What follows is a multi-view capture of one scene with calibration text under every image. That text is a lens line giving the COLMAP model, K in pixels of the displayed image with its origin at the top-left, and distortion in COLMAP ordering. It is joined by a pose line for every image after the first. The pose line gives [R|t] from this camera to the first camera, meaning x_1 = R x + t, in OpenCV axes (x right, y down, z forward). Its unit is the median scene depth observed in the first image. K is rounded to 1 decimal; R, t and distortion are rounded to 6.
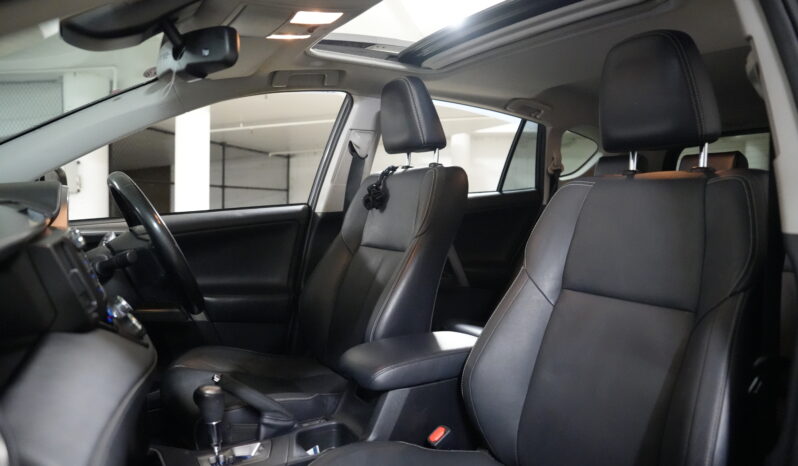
lens RADIAL K [[544.7, 0, 399.0], [0, 544.7, 233.0], [0, 0, 1]] dist [-0.121344, 0.092885]
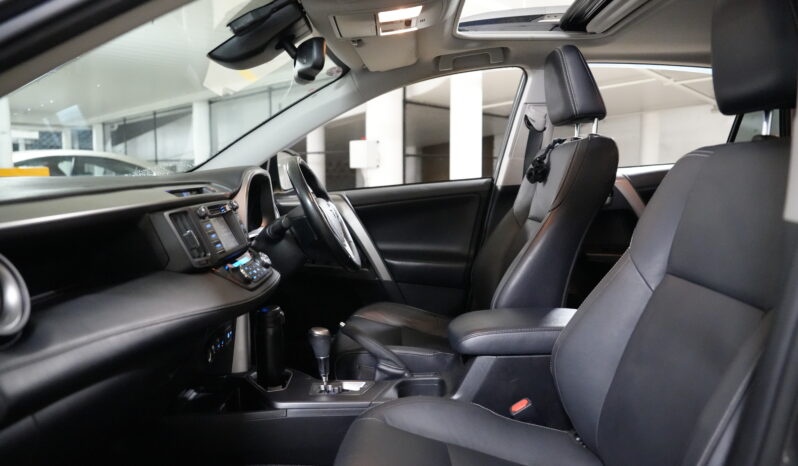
lens RADIAL K [[544.7, 0, 399.0], [0, 544.7, 233.0], [0, 0, 1]] dist [-0.121344, 0.092885]
pose [[0.849198, 0.037569, -0.526736, 0.281275], [-0.009261, 0.998372, 0.056277, -0.005454], [0.527993, -0.042912, 0.848164, 0.018927]]
